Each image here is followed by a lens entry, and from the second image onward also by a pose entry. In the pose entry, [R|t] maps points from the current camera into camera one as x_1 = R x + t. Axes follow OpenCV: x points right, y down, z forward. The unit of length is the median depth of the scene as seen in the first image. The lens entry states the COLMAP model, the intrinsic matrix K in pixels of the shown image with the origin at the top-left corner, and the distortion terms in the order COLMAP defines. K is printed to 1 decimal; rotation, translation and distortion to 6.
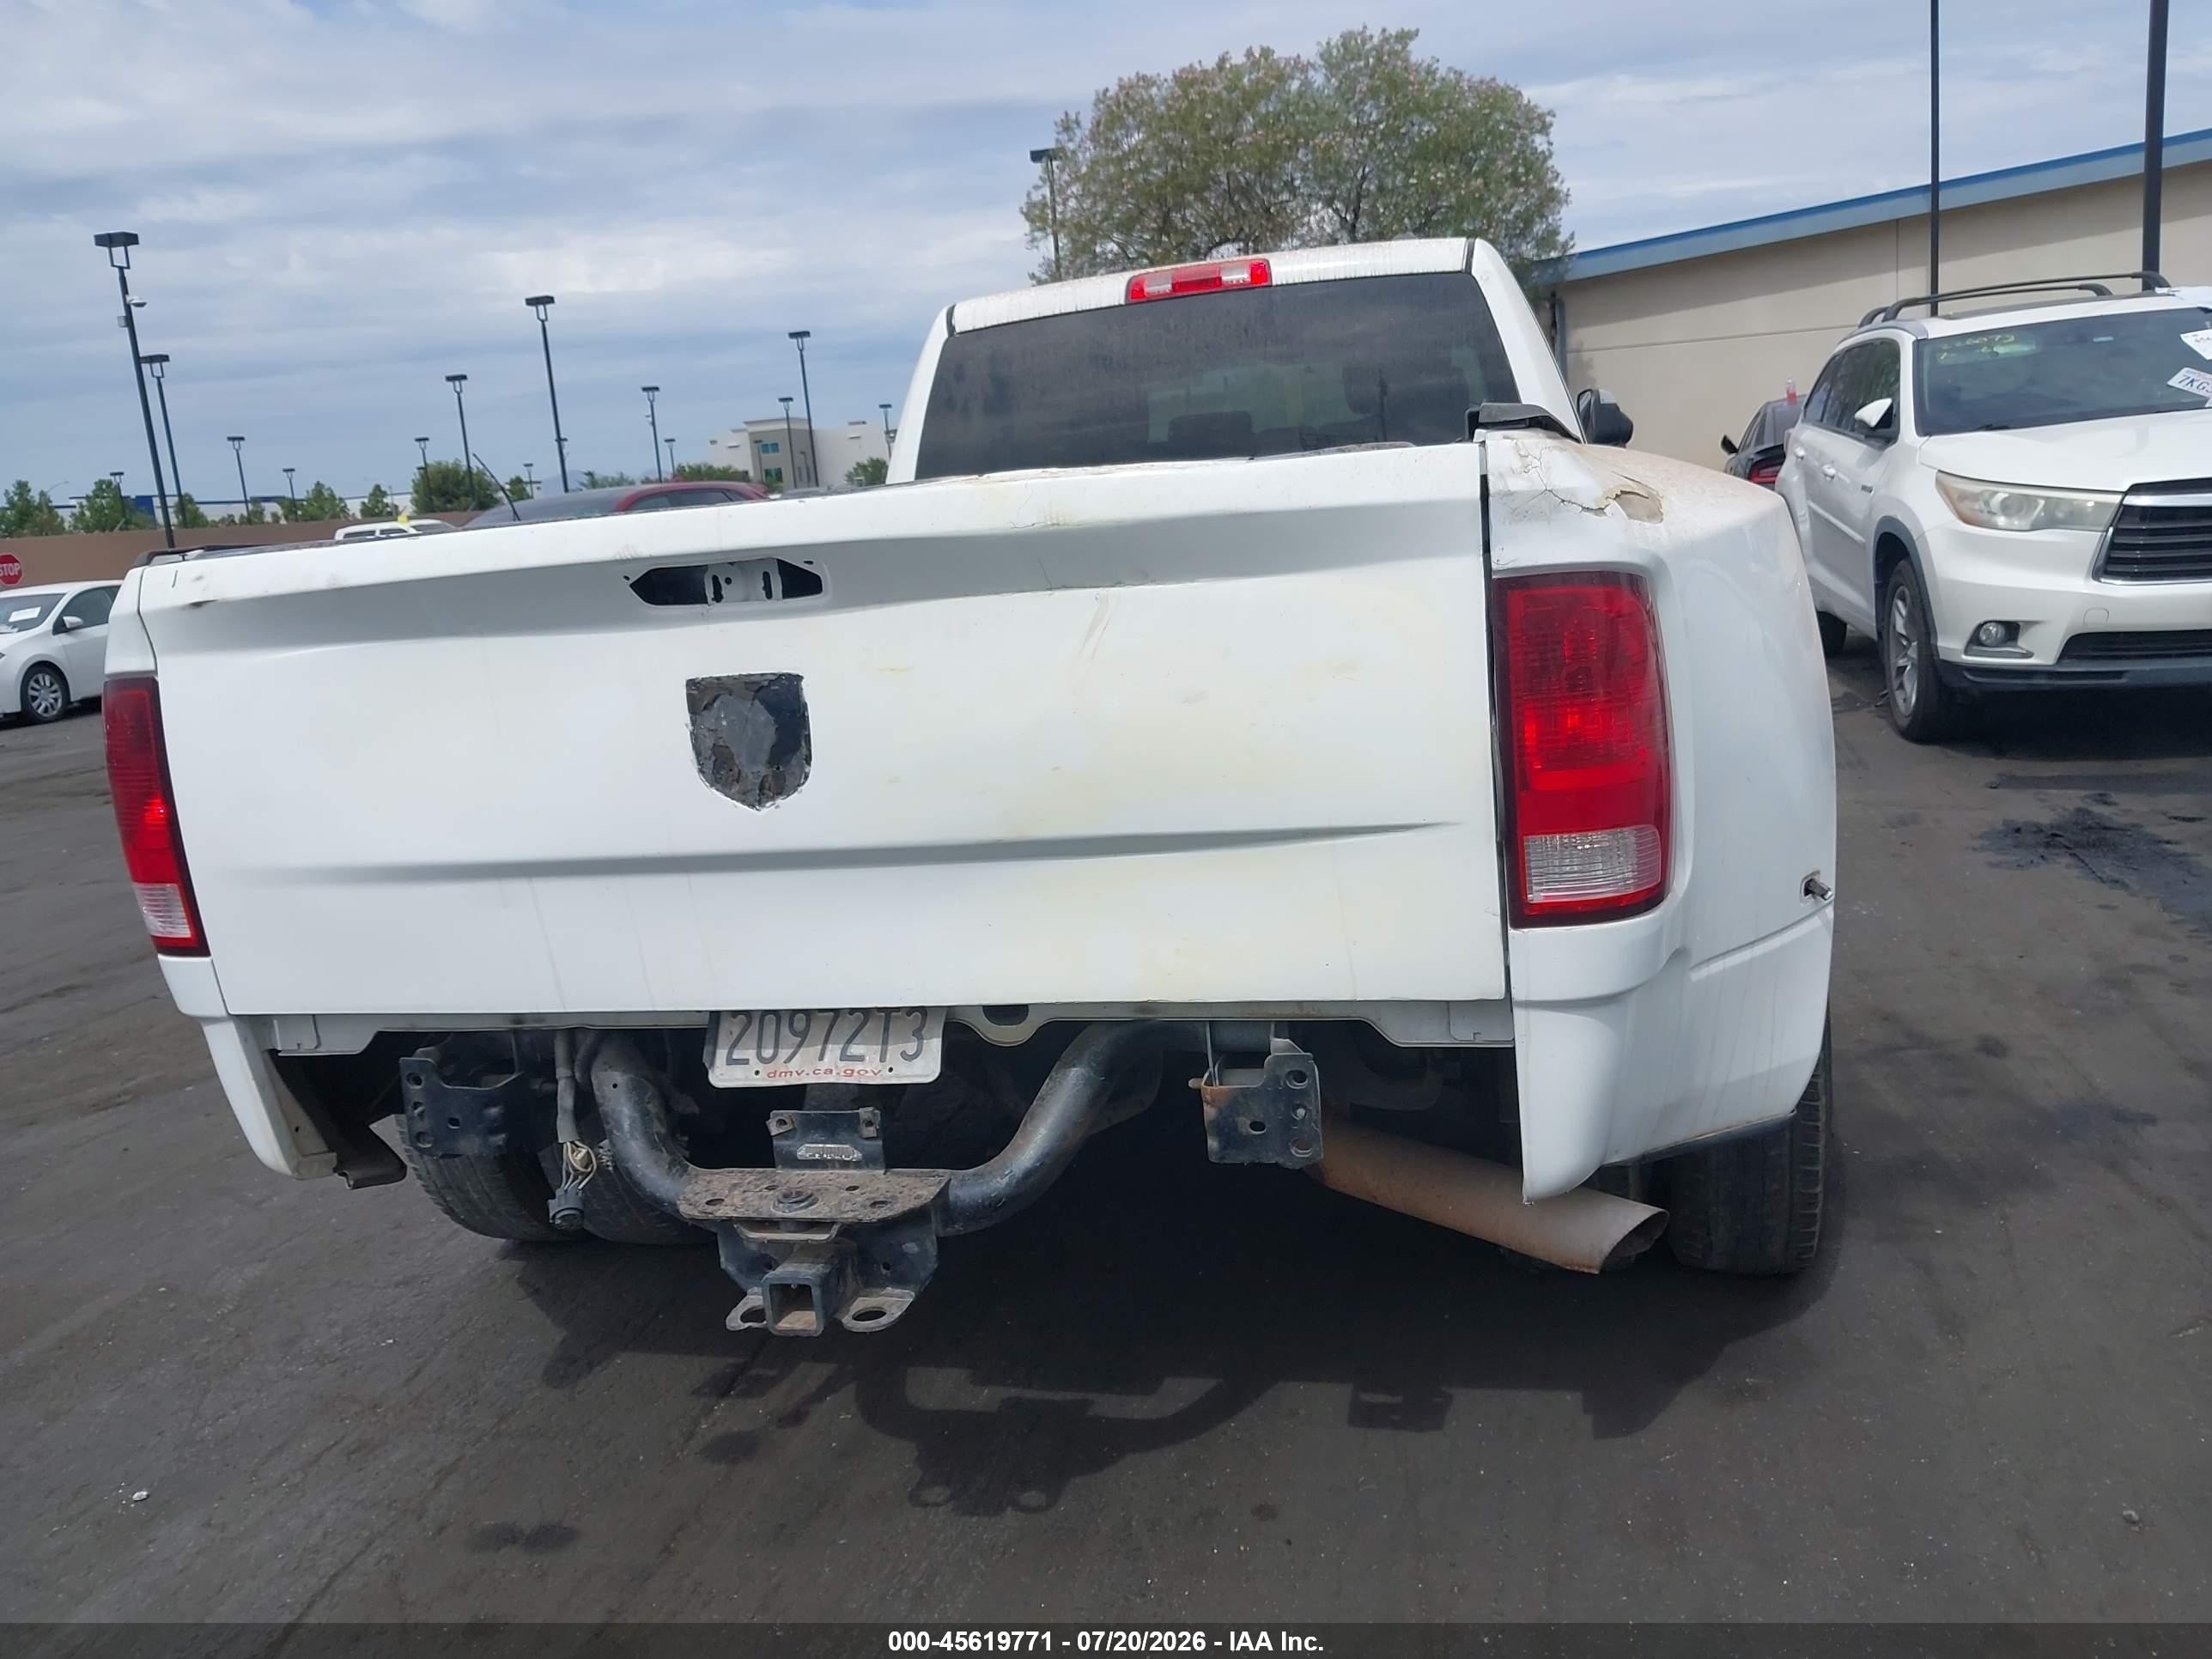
lens RADIAL K [[1725.3, 0, 1104.5], [0, 1725.3, 841.2], [0, 0, 1]] dist [0.030450, -0.041091]
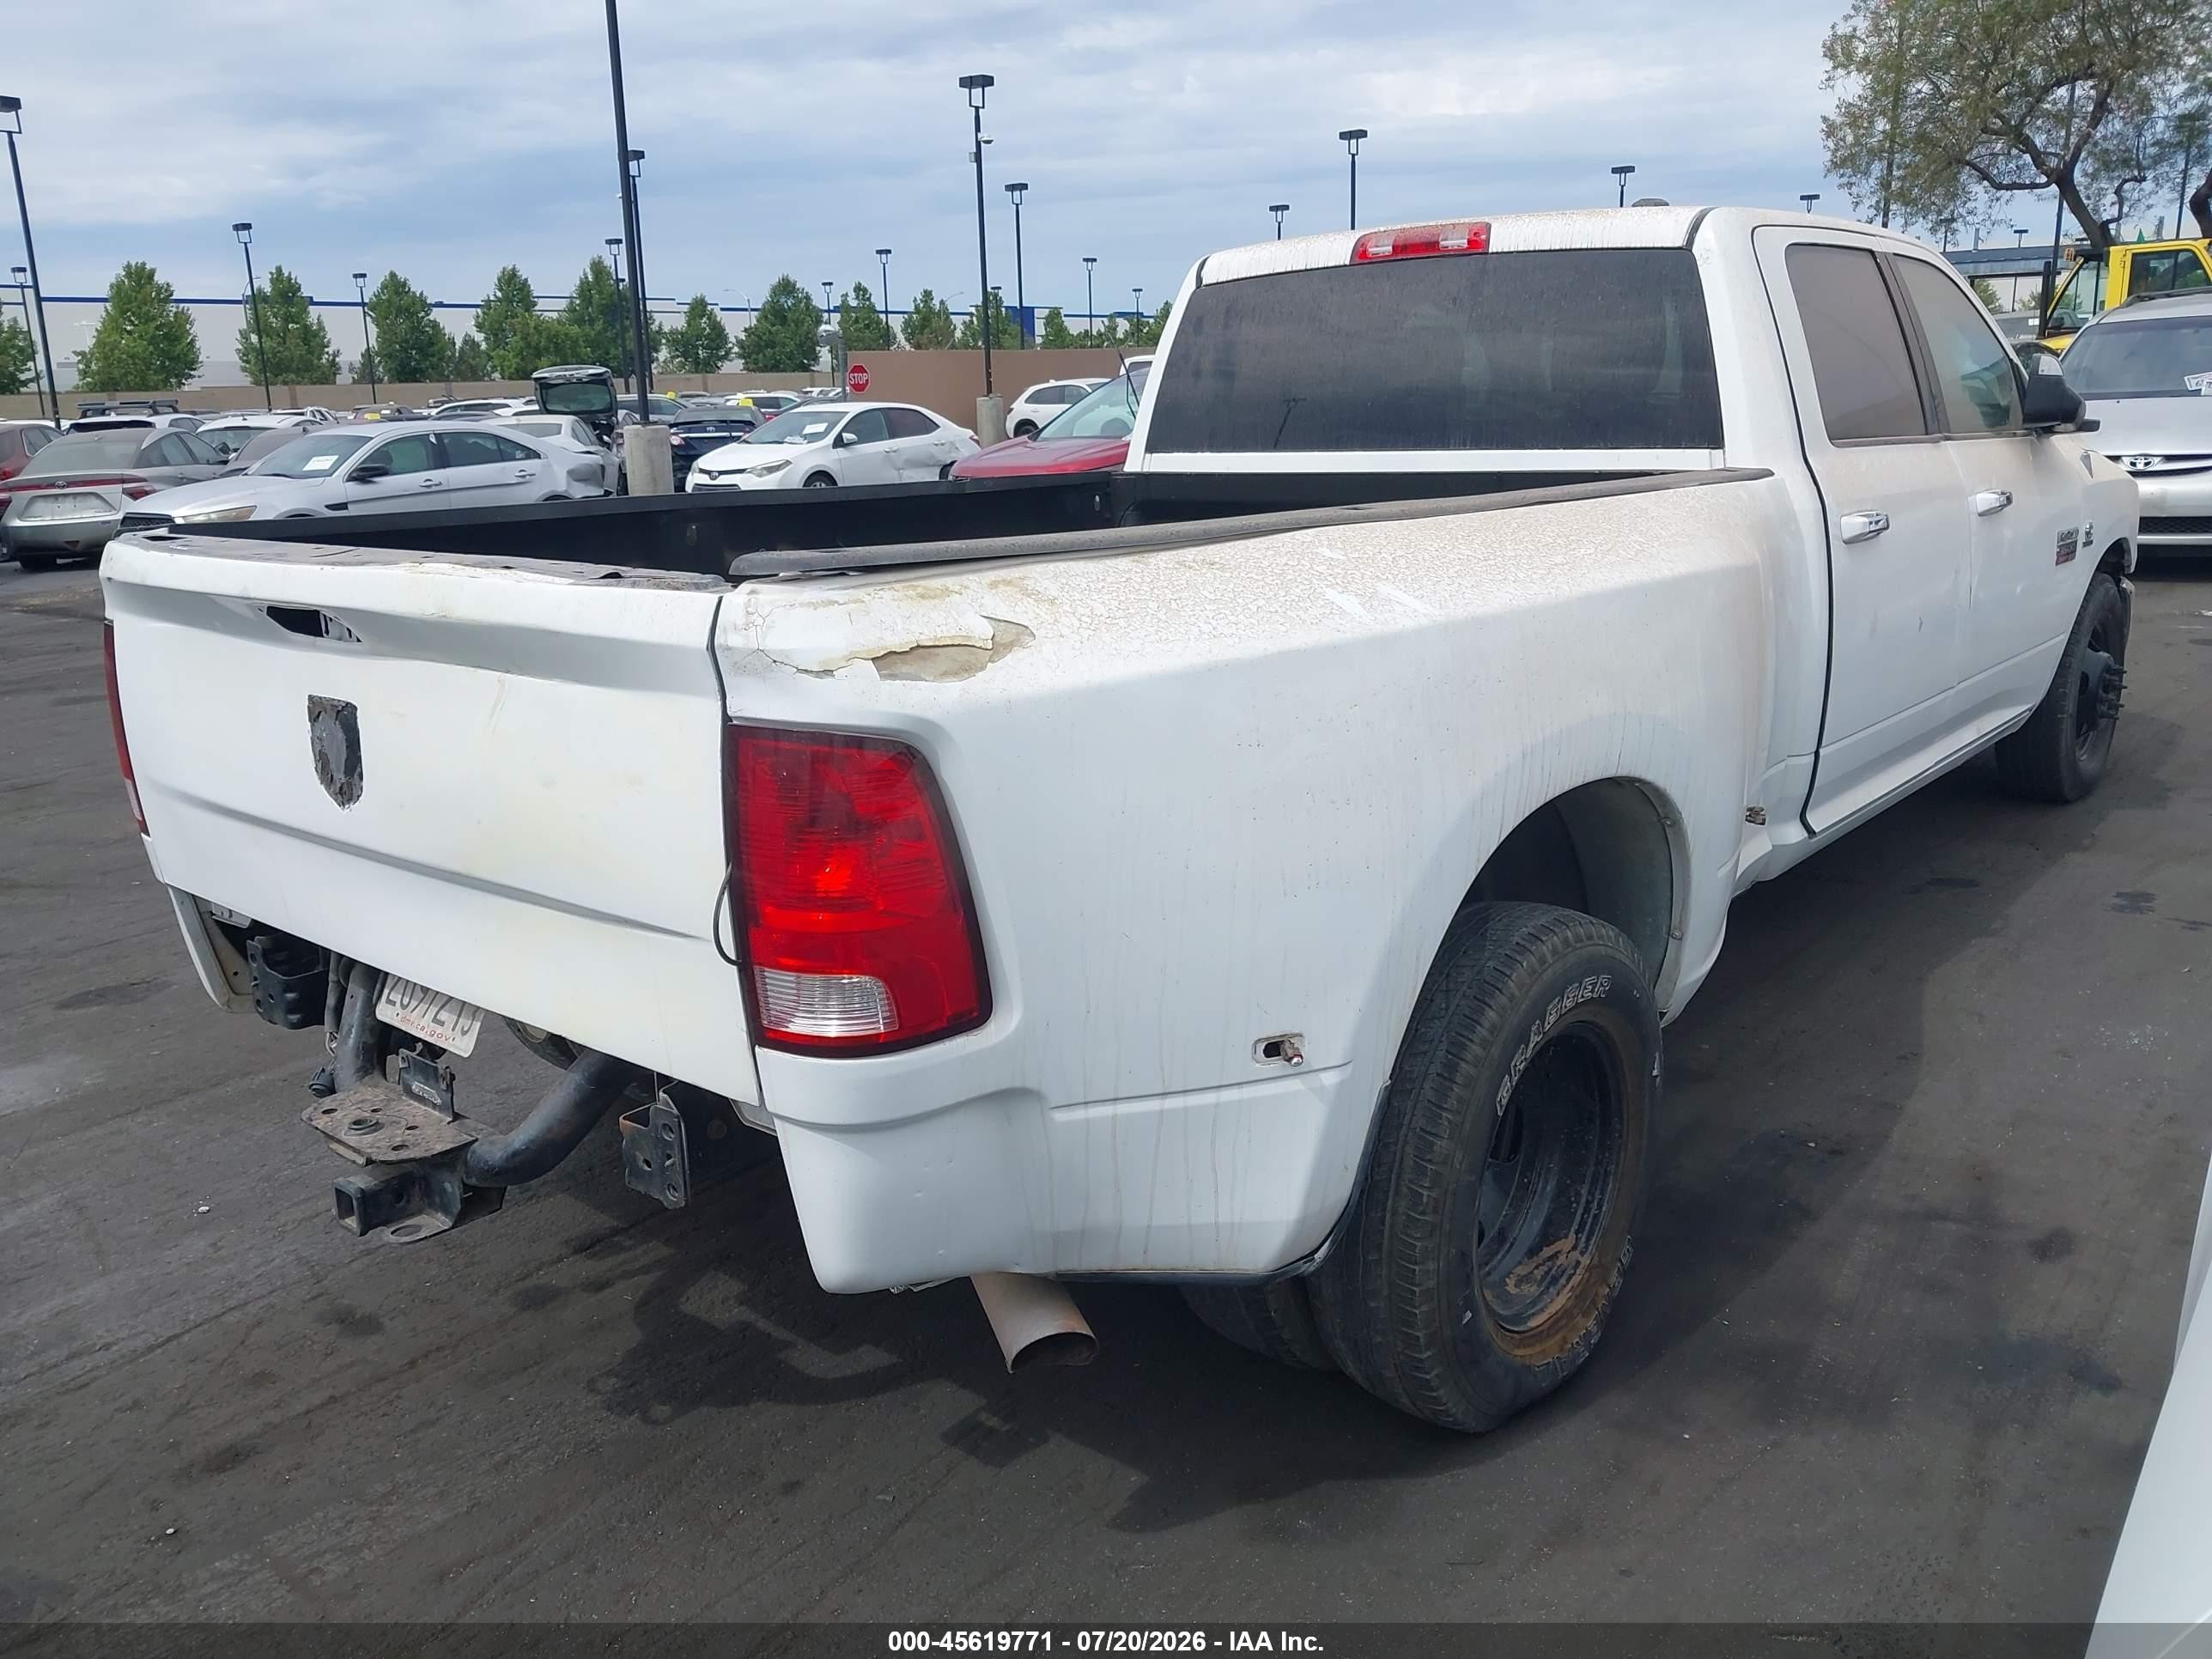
lens RADIAL K [[1725.3, 0, 1098.2], [0, 1725.3, 833.1], [0, 0, 1]] dist [0.030450, -0.041091]
pose [[0.897227, 0.166083, -0.409145, 0.673123], [-0.130418, 0.984906, 0.113801, -0.182093], [0.421870, -0.048746, 0.905345, 0.106257]]
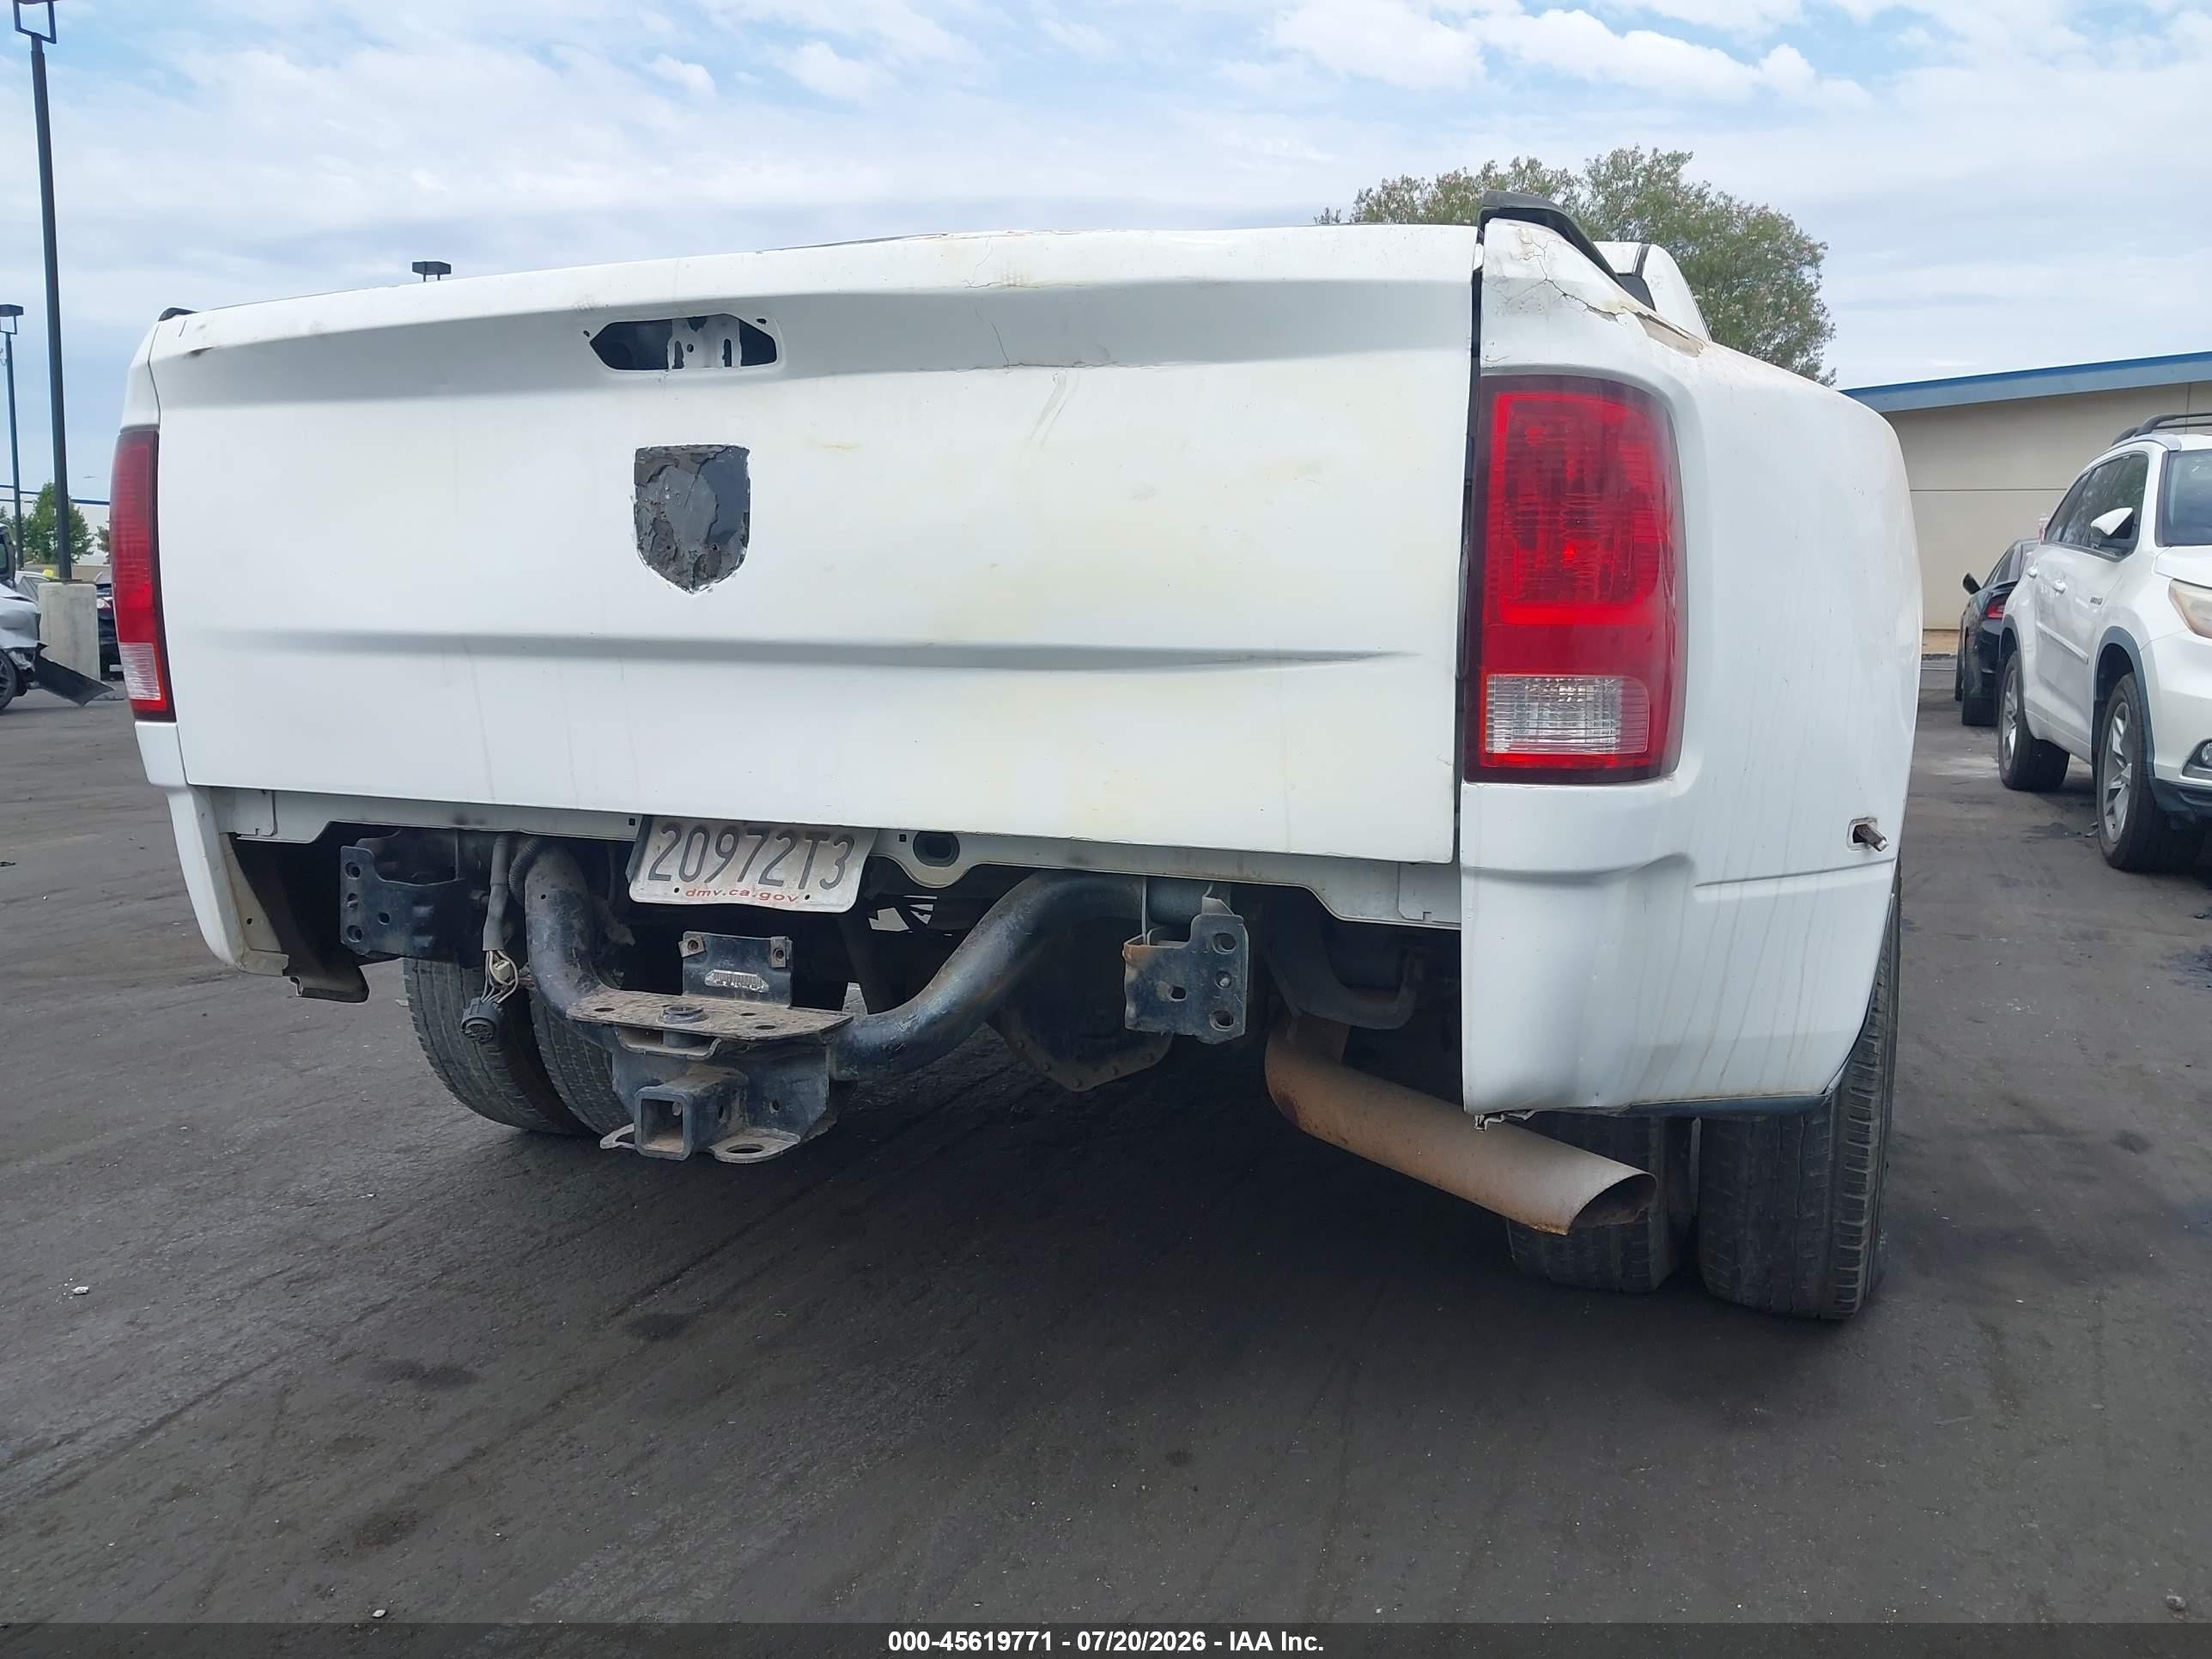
lens RADIAL K [[1725.3, 0, 1100.1], [0, 1725.3, 841.7], [0, 0, 1]] dist [0.030450, -0.041091]
pose [[0.986426, 0.114408, -0.117791, 0.127506], [-0.120685, 0.991549, -0.047593, 0.117668], [0.111351, 0.061163, 0.991897, 0.082474]]
